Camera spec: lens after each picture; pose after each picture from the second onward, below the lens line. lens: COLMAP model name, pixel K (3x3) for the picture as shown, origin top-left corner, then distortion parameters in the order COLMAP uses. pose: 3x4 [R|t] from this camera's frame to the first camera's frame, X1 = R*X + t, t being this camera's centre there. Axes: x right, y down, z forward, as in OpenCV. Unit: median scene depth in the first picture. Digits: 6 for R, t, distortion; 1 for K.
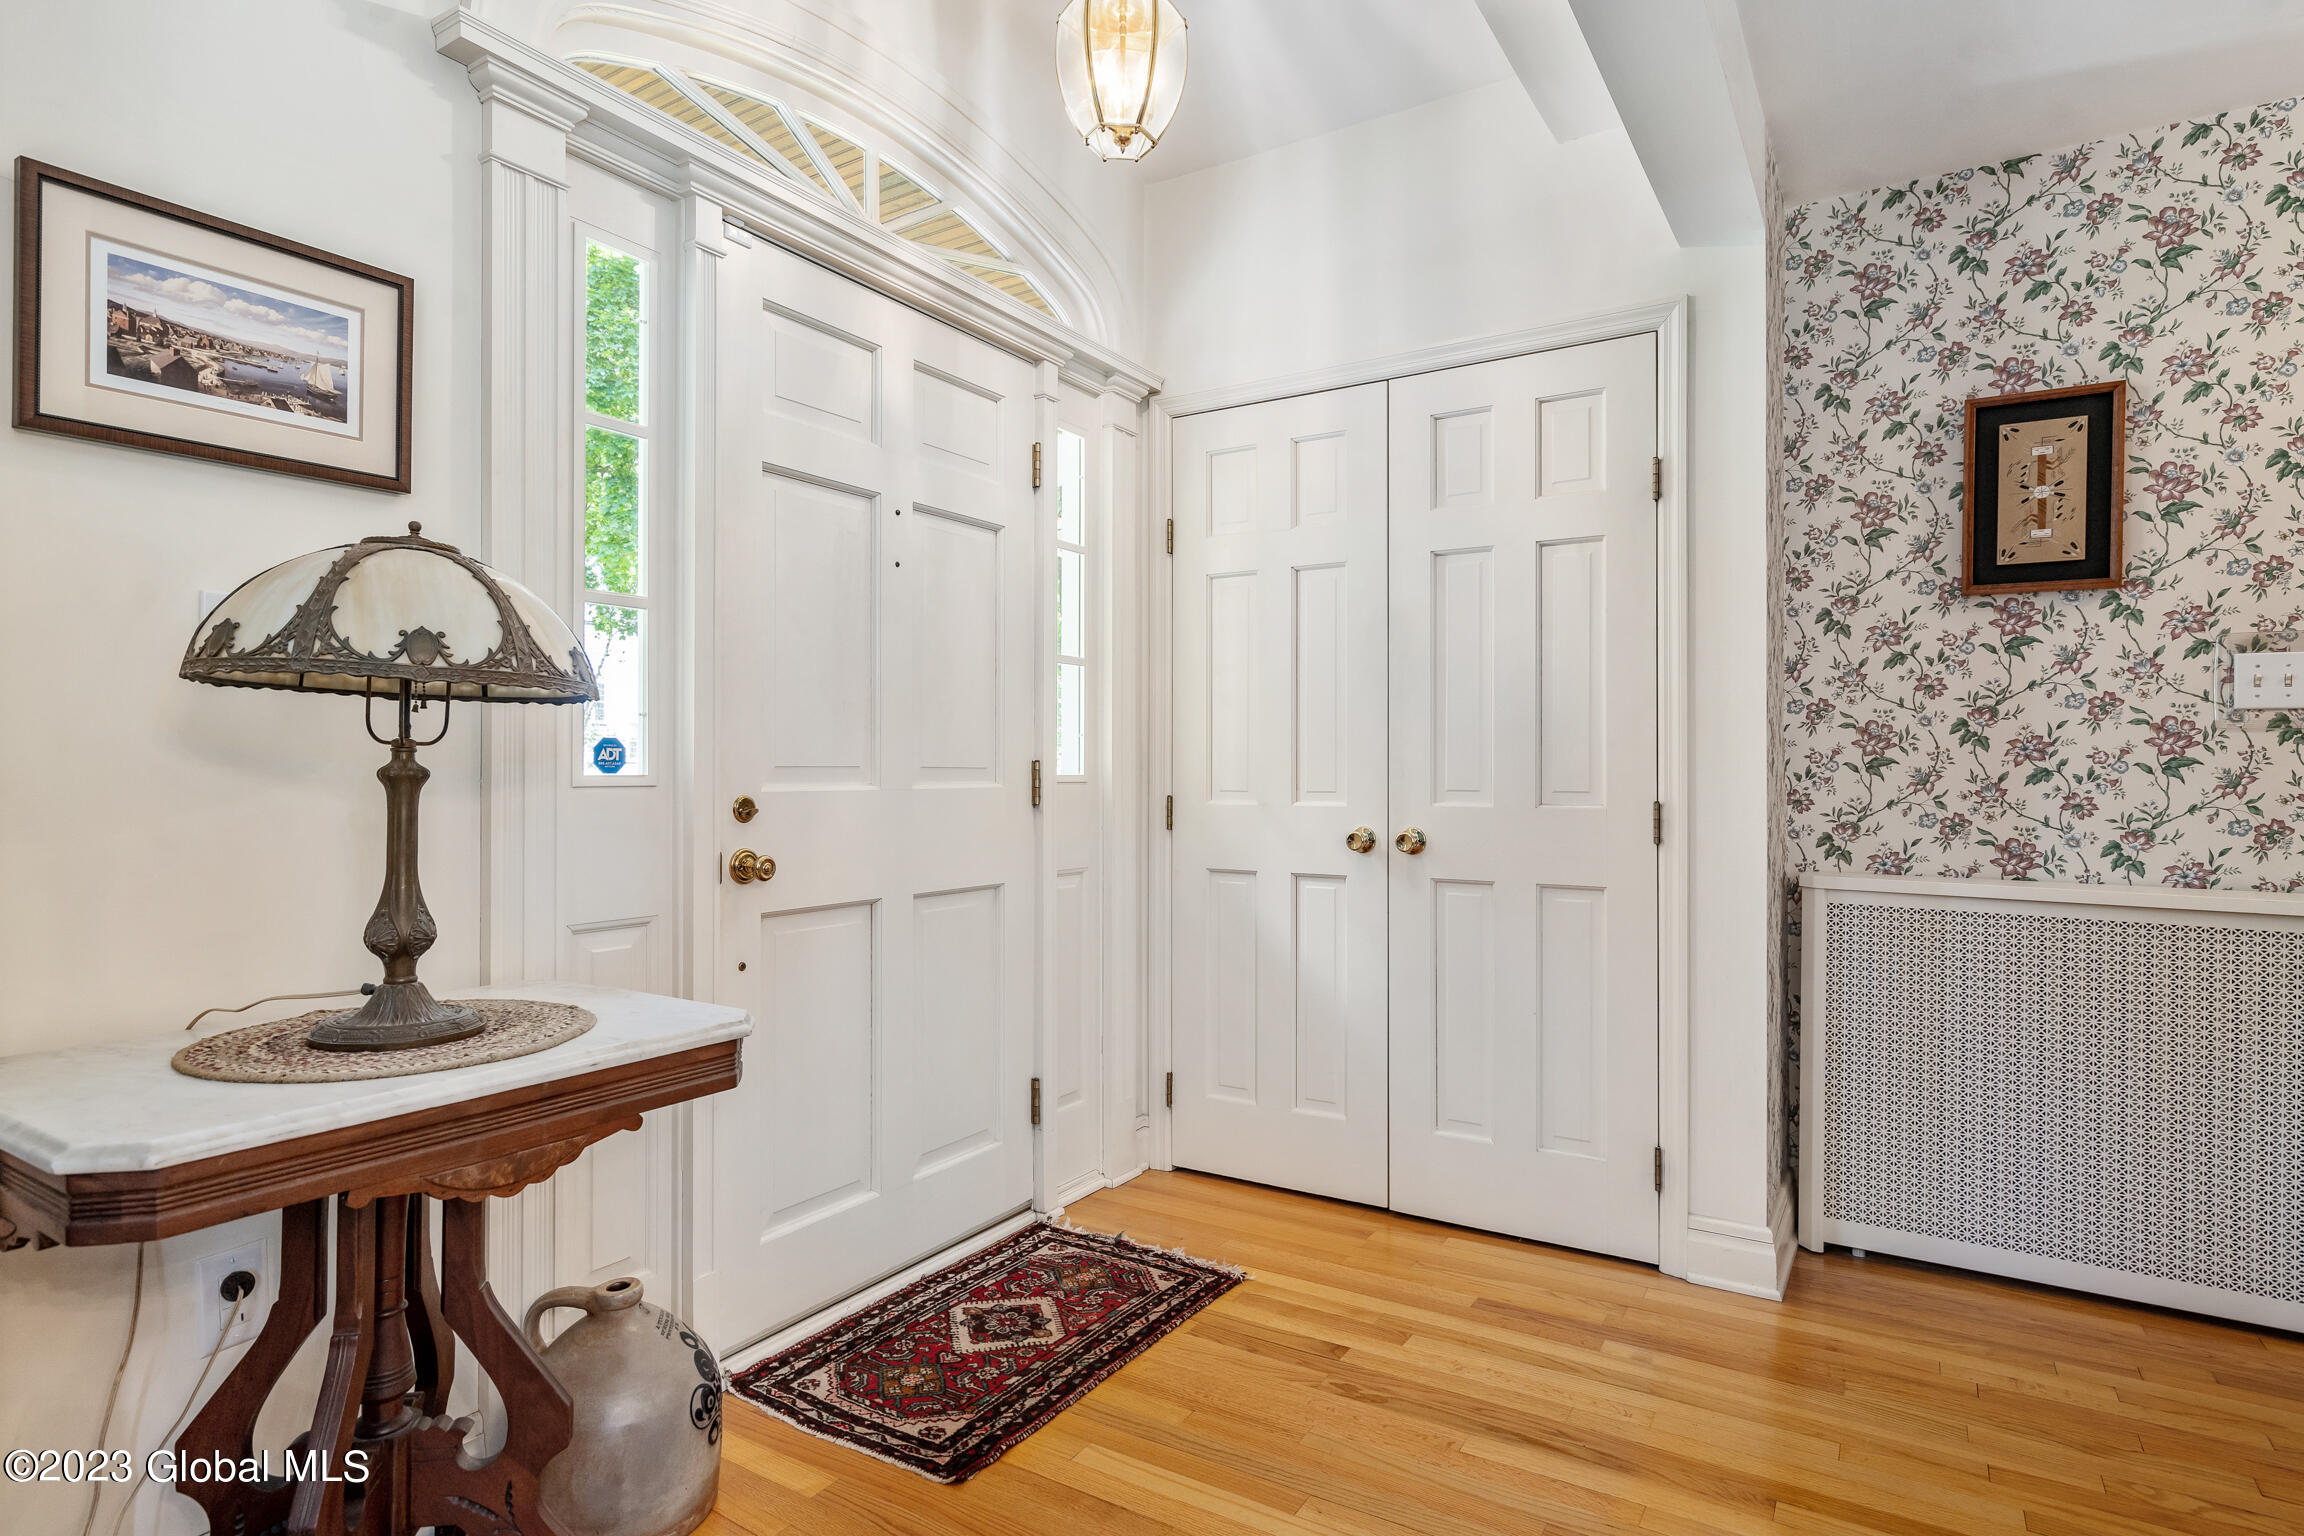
lens RADIAL K [[1213.4, 0, 1152.0], [0, 1213.4, 768.0], [0, 0, 1]] dist [0.001534, 0.001566]
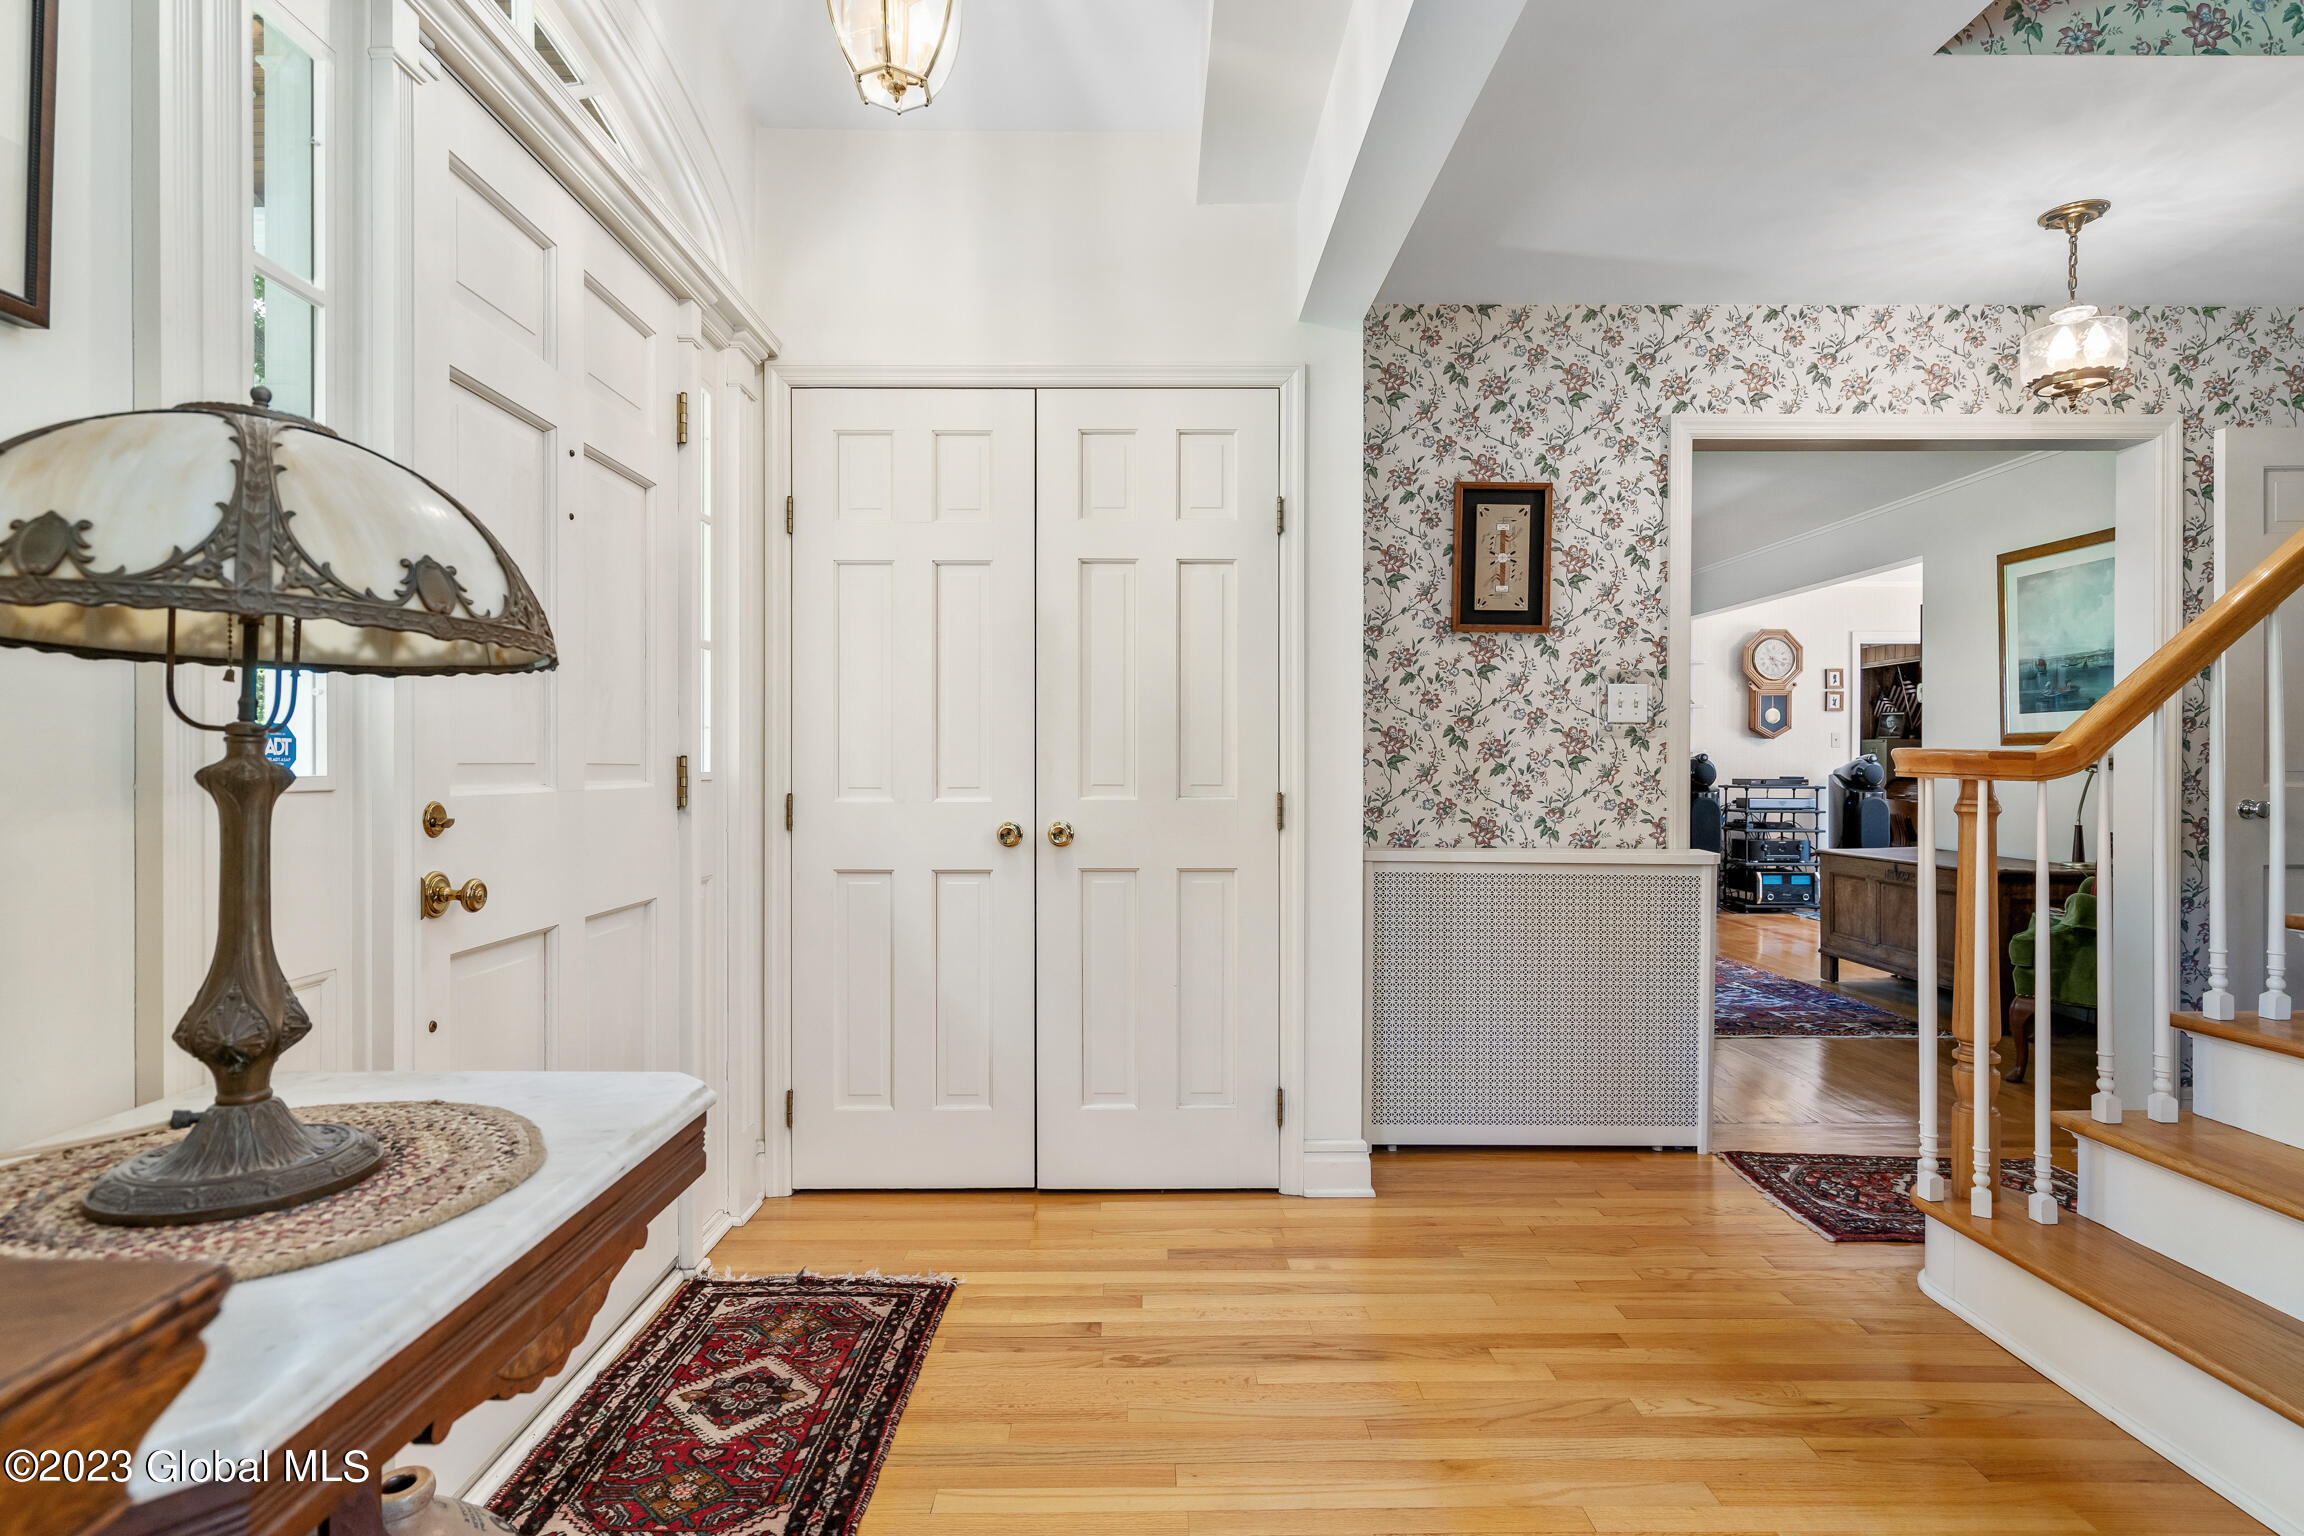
lens RADIAL K [[1170.7, 0, 1147.3], [0, 1170.7, 771.7], [0, 0, 1]] dist [0.000916, 0.001462]
pose [[0.843437, -0.004543, 0.537209, -0.297984], [0.000206, 0.999967, 0.008133, -0.001603], [-0.537228, -0.006749, 0.843410, 0.119747]]
